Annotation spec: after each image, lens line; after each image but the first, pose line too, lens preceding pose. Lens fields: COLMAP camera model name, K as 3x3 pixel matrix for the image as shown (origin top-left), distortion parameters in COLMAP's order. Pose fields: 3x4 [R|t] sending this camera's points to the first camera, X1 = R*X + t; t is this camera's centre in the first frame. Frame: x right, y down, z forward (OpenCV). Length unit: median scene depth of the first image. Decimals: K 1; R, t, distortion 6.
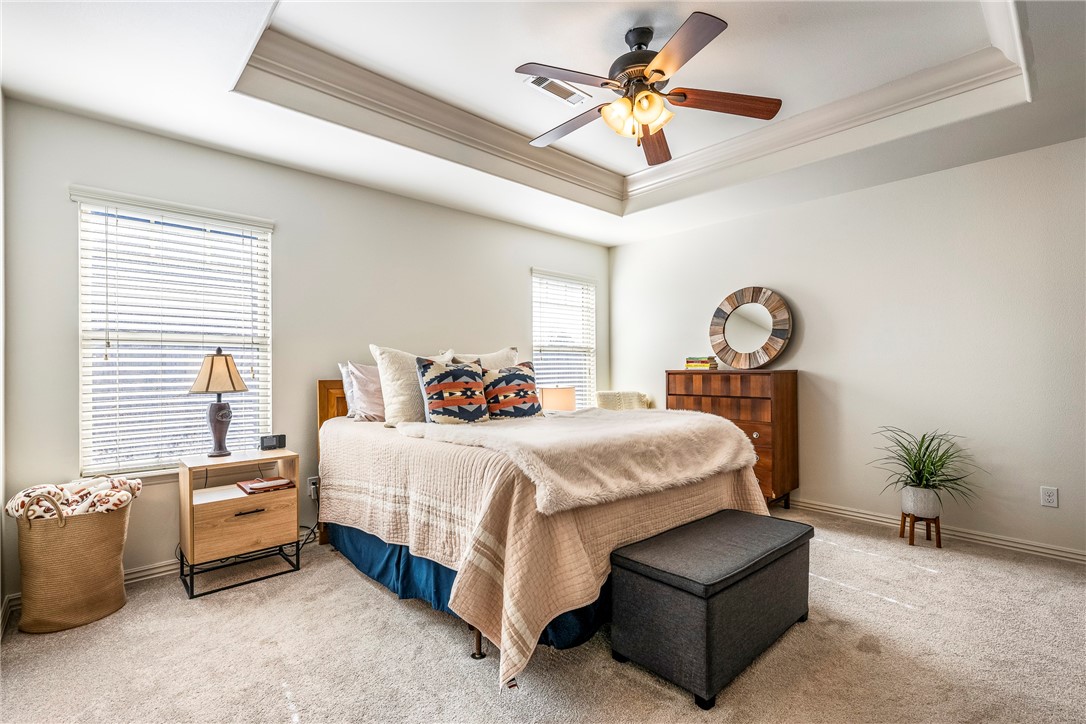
lens RADIAL K [[489.0, 0, 542.6], [0, 489.0, 364.7], [0, 0, 1]] dist [-0.001873, 0.000414]
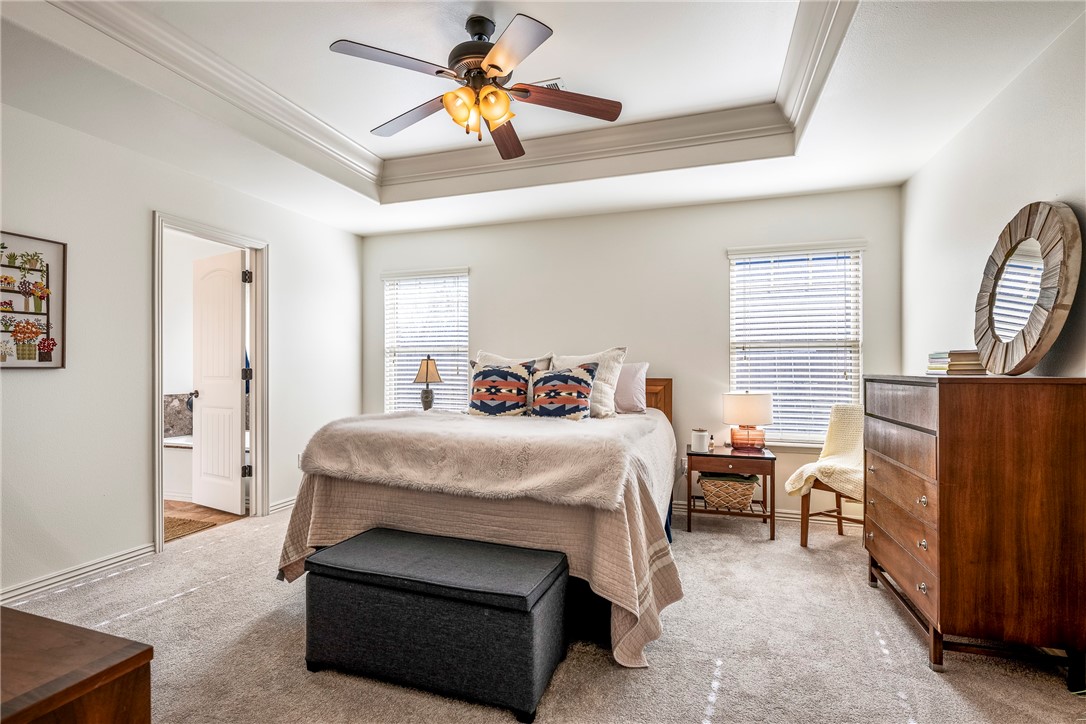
lens RADIAL K [[489.0, 0, 546.8], [0, 489.0, 365.8], [0, 0, 1]] dist [-0.001873, 0.000414]
pose [[0.501919, -0.001097, -0.864914, 0.920510], [-0.000573, 0.999999, -0.001601, 0.003255], [0.864914, 0.001299, 0.501918, 0.529220]]
